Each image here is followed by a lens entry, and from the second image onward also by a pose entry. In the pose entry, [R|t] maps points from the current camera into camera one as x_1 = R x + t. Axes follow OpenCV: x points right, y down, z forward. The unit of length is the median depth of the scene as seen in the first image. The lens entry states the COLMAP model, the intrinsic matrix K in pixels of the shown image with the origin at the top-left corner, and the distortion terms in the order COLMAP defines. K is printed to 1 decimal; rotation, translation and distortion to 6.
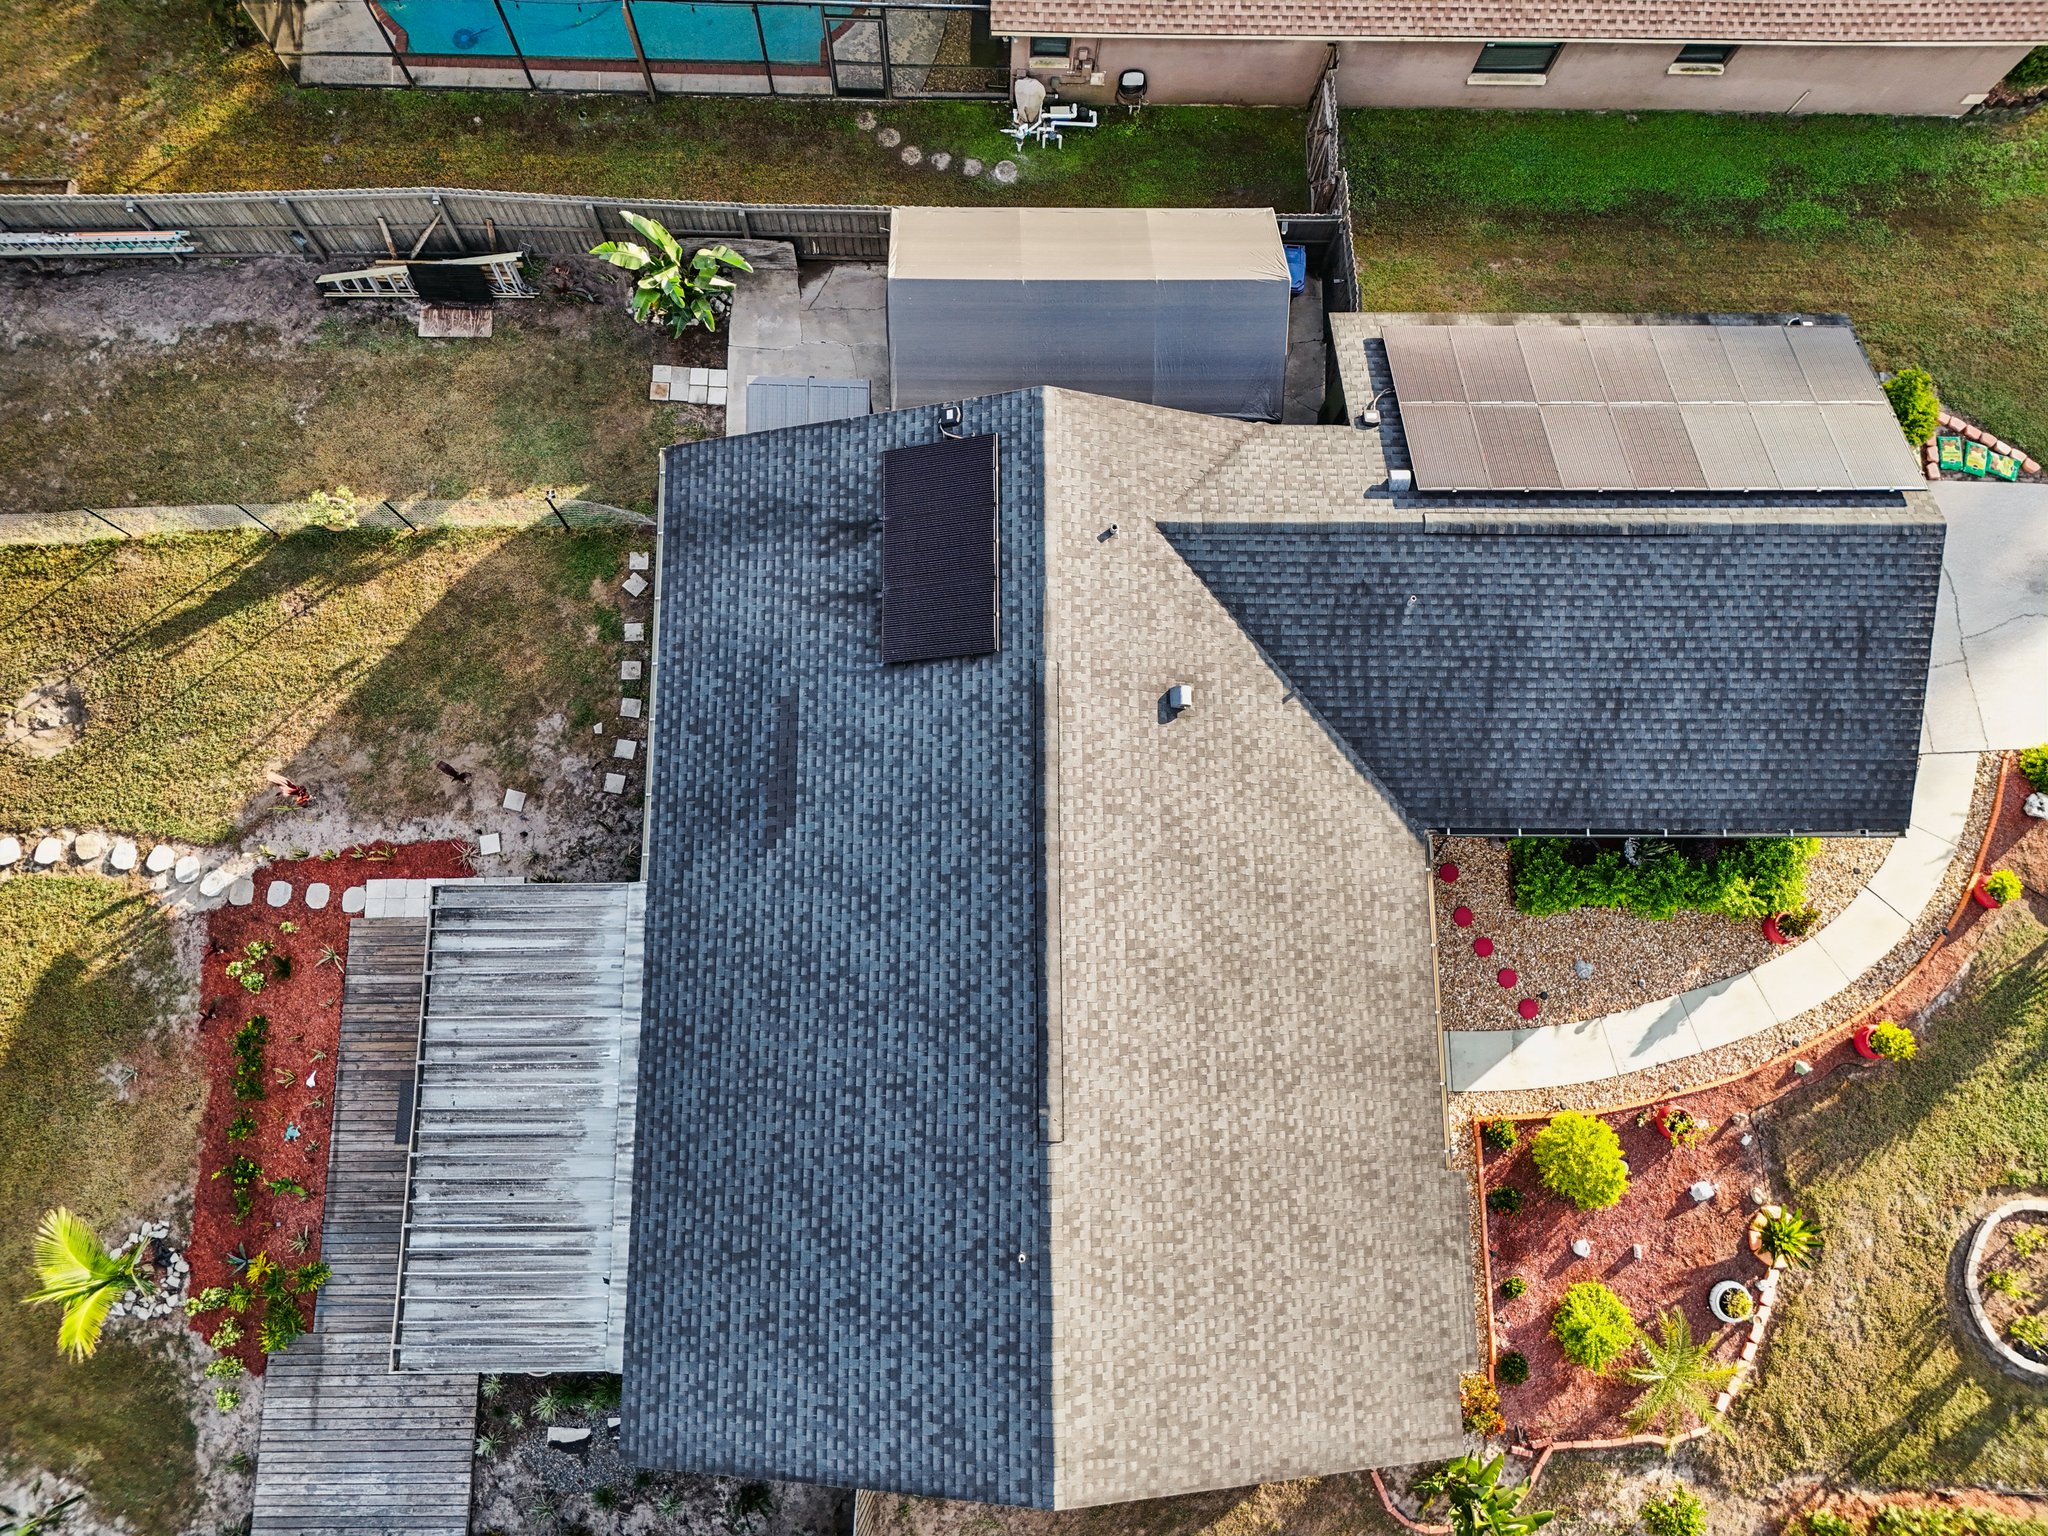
lens RADIAL K [[1516.2, 0, 1019.6], [0, 1516.2, 767.9], [0, 0, 1]] dist [0.061440, -0.063387]
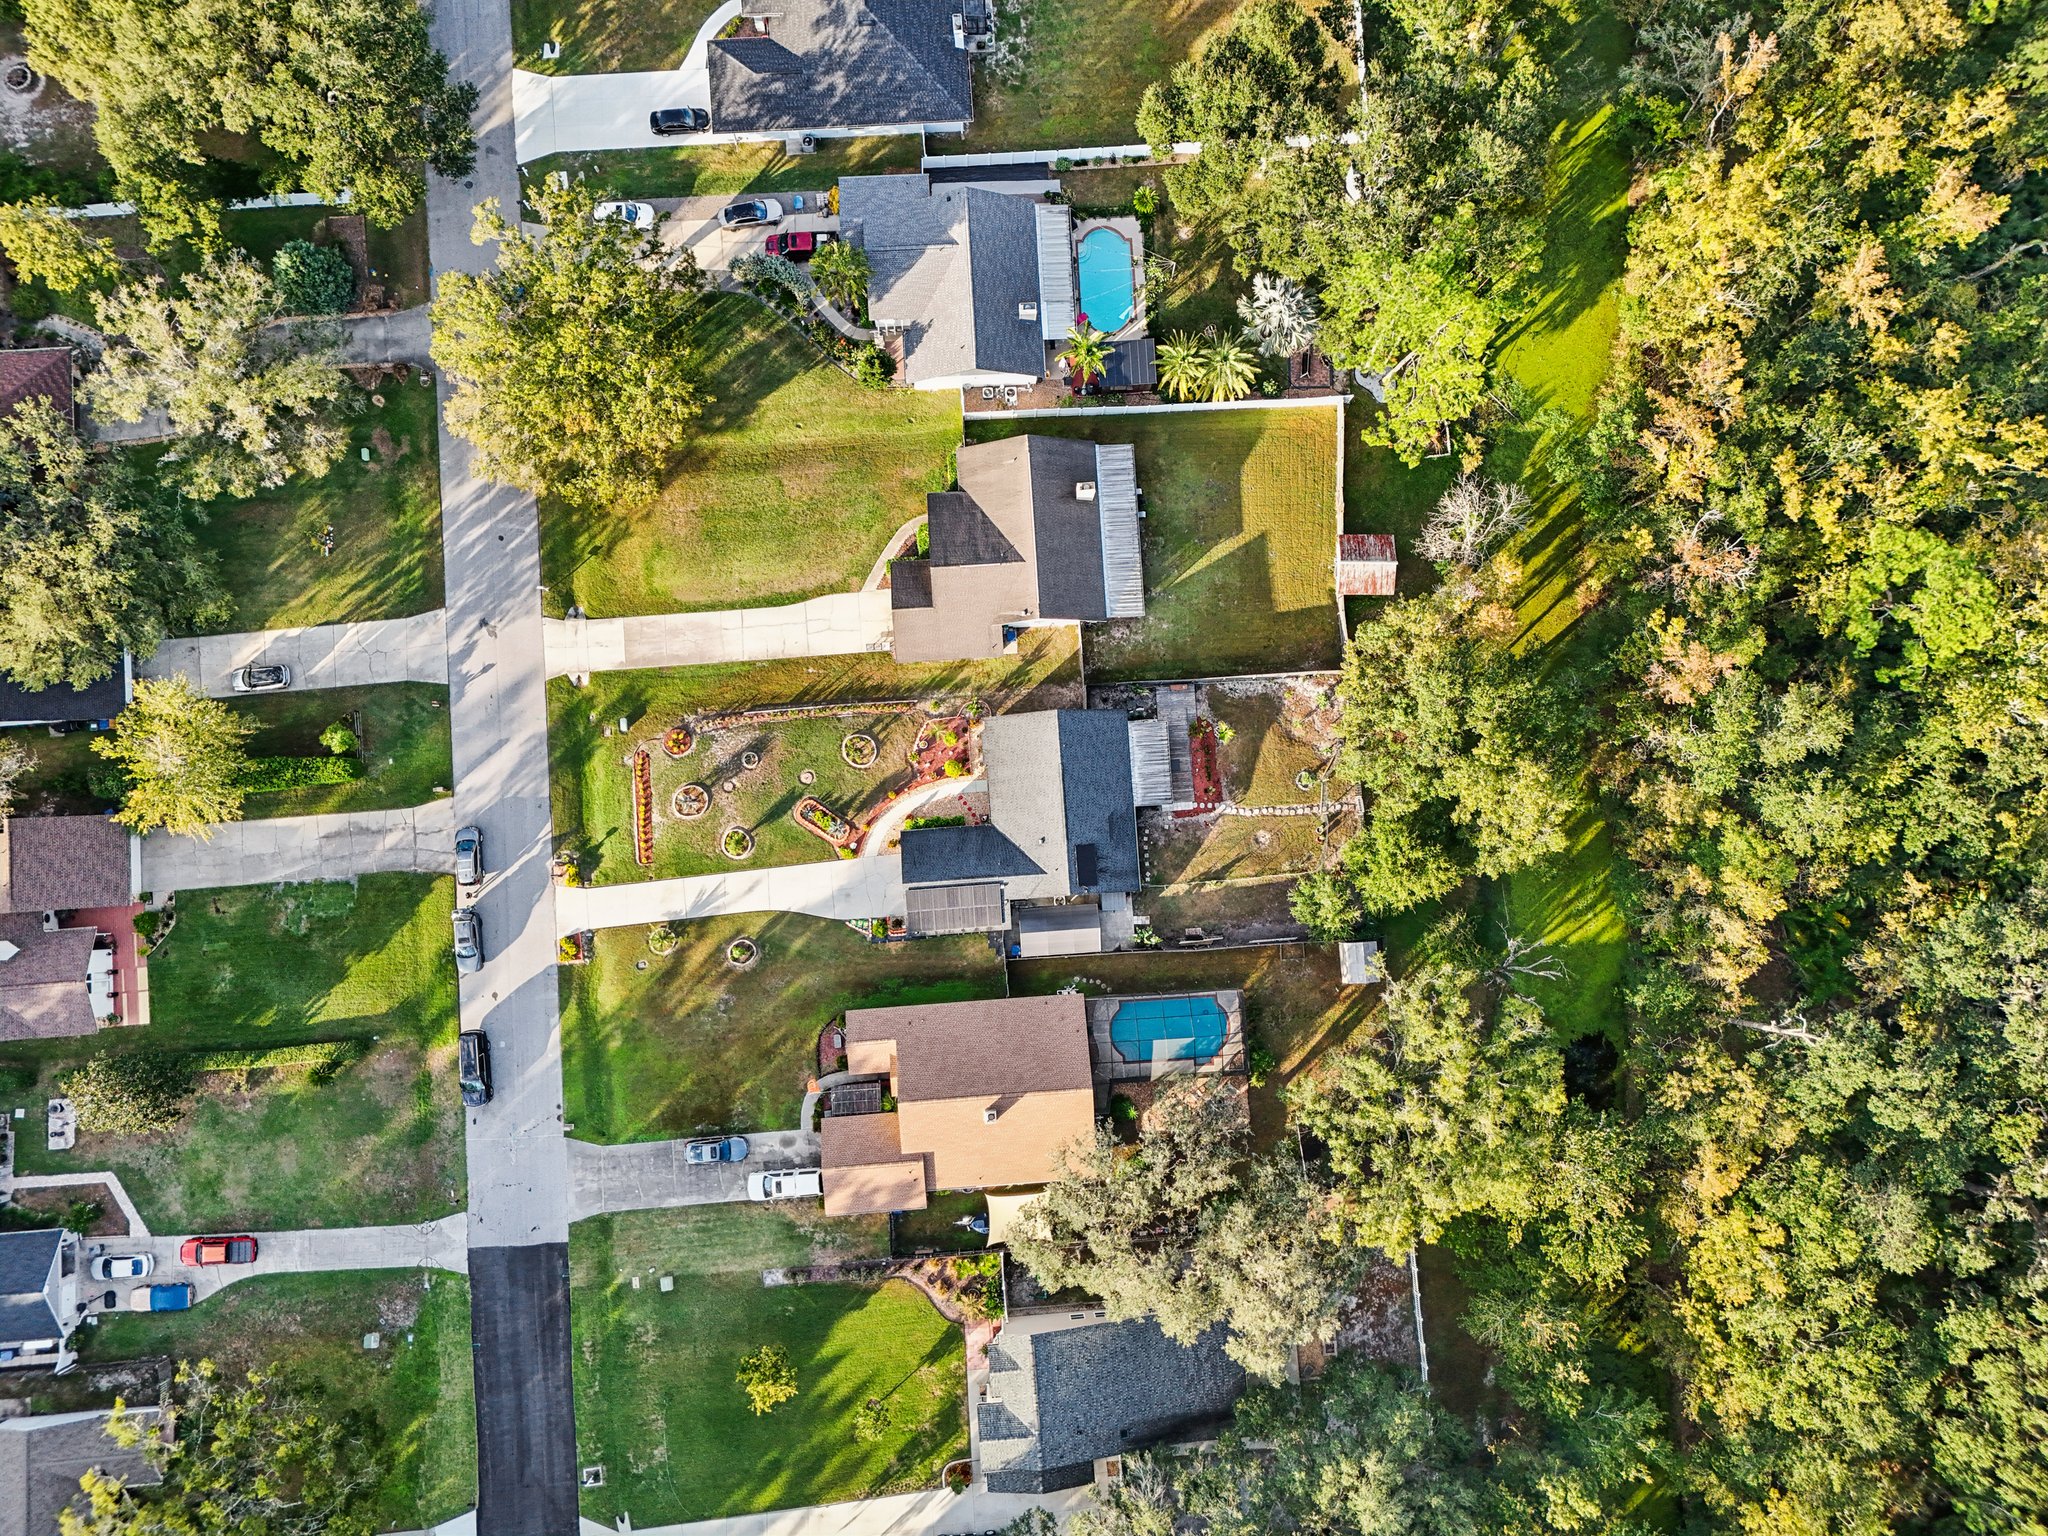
lens RADIAL K [[1516.2, 0, 988.4], [0, 1516.2, 747.7], [0, 0, 1]] dist [0.061440, -0.063387]
pose [[-0.997408, 0.057235, -0.043603, 0.450605], [-0.067108, -0.958569, 0.276841, -1.072607], [-0.025951, 0.279050, 0.959926, -3.837844]]
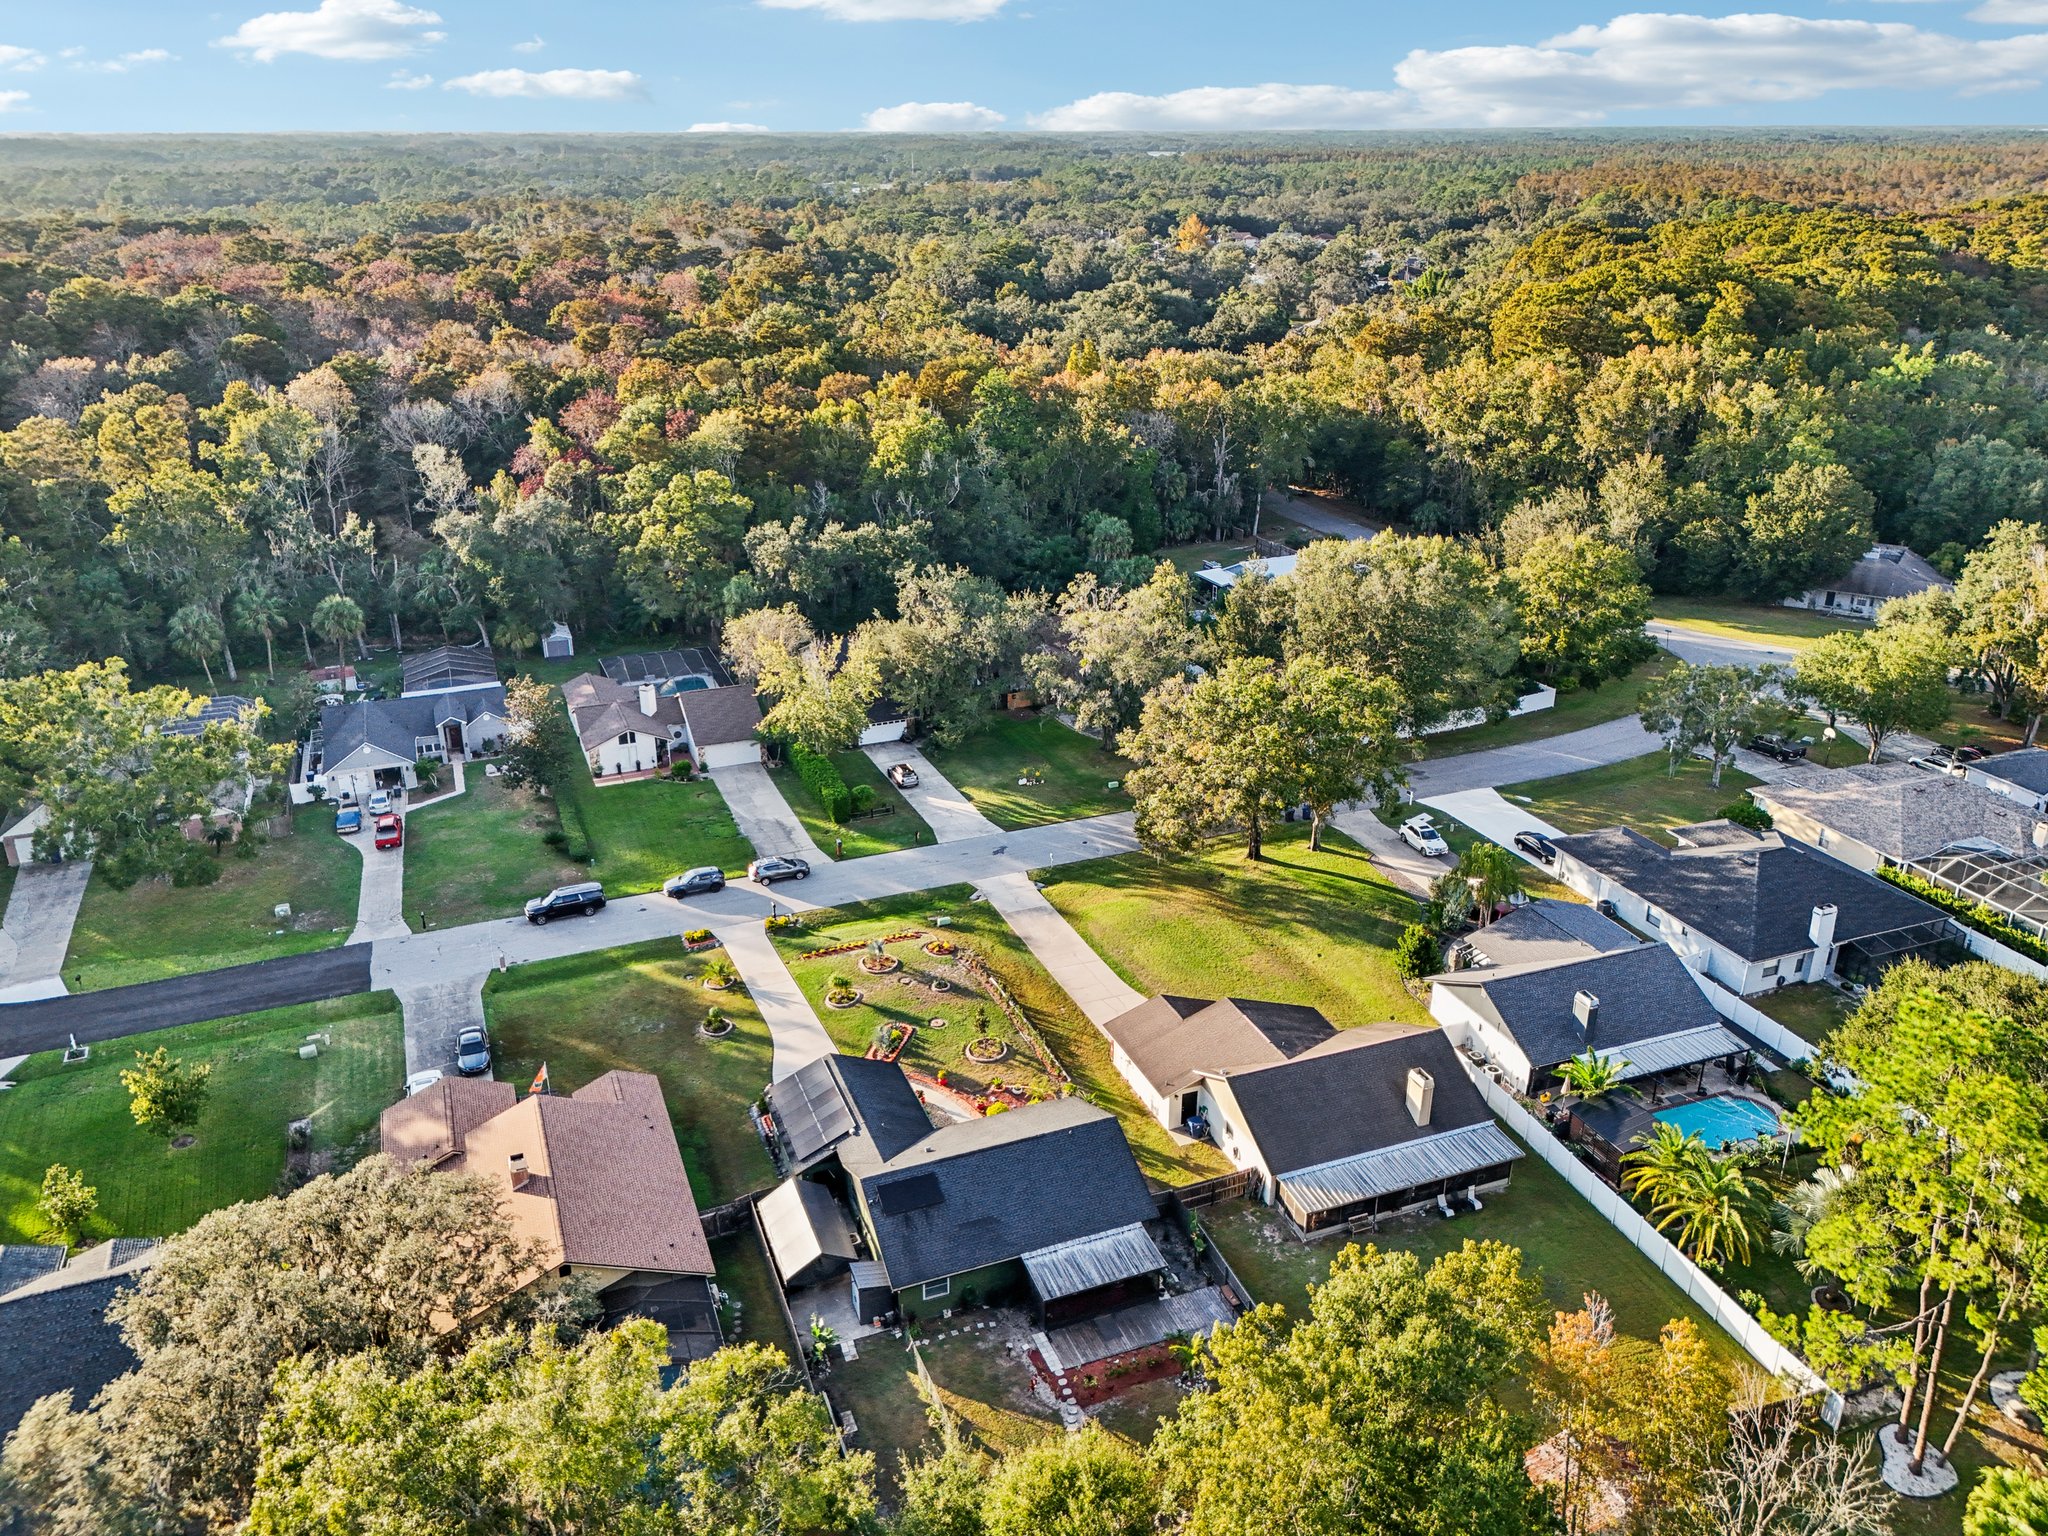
lens RADIAL K [[1516.2, 0, 1018.3], [0, 1516.2, 774.7], [0, 0, 1]] dist [0.061440, -0.063387]
pose [[-0.355515, -0.386142, 0.851178, -2.489100], [0.915946, 0.037437, 0.399551, -1.217281], [-0.186149, 0.921679, 0.340376, -1.063914]]
